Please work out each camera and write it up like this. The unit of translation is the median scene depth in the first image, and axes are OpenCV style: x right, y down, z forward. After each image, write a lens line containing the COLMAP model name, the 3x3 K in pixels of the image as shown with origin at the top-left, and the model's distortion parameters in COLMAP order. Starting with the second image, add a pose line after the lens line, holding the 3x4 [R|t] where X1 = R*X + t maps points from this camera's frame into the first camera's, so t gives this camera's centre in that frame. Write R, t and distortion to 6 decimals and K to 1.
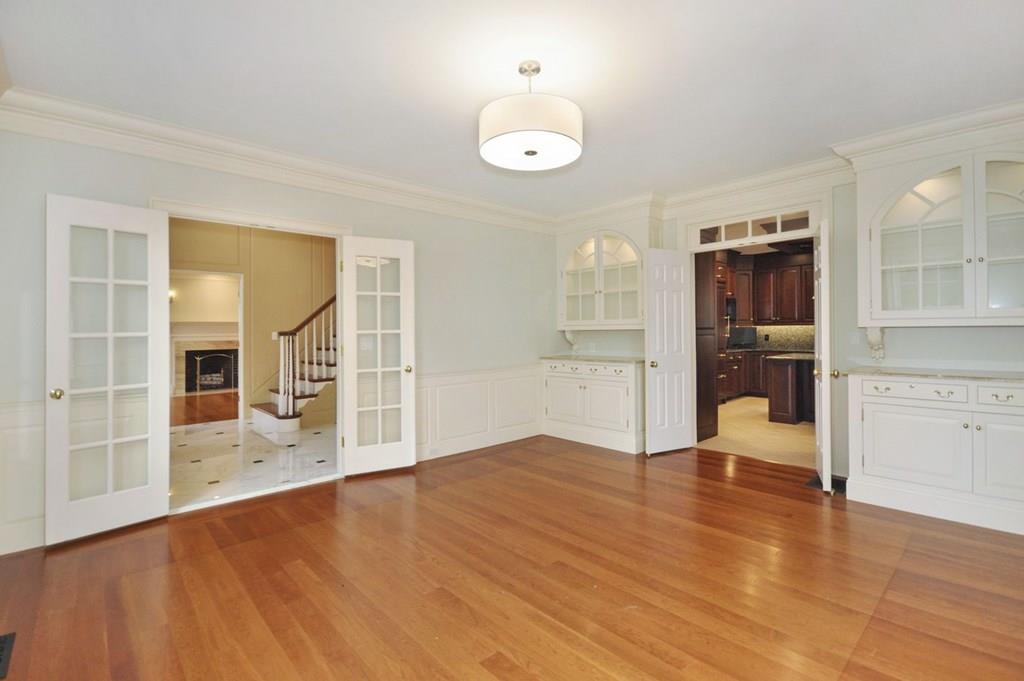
lens RADIAL K [[457.9, 0, 506.4], [0, 457.9, 335.0], [0, 0, 1]] dist [-0.013697, -0.000694]
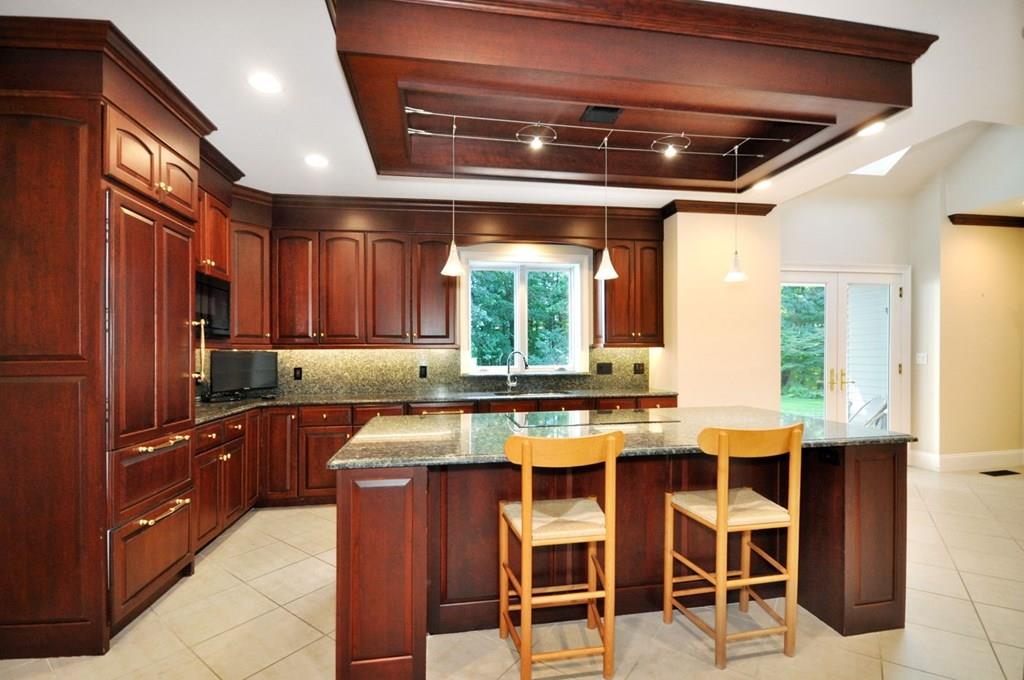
lens RADIAL K [[457.9, 0, 513.1], [0, 457.9, 354.5], [0, 0, 1]] dist [-0.013697, -0.000694]
pose [[0.555628, 0.003719, 0.831423, 0.301642], [0.008592, 0.999911, -0.010215, -0.008547], [-0.831387, 0.012819, 0.555547, 0.554518]]
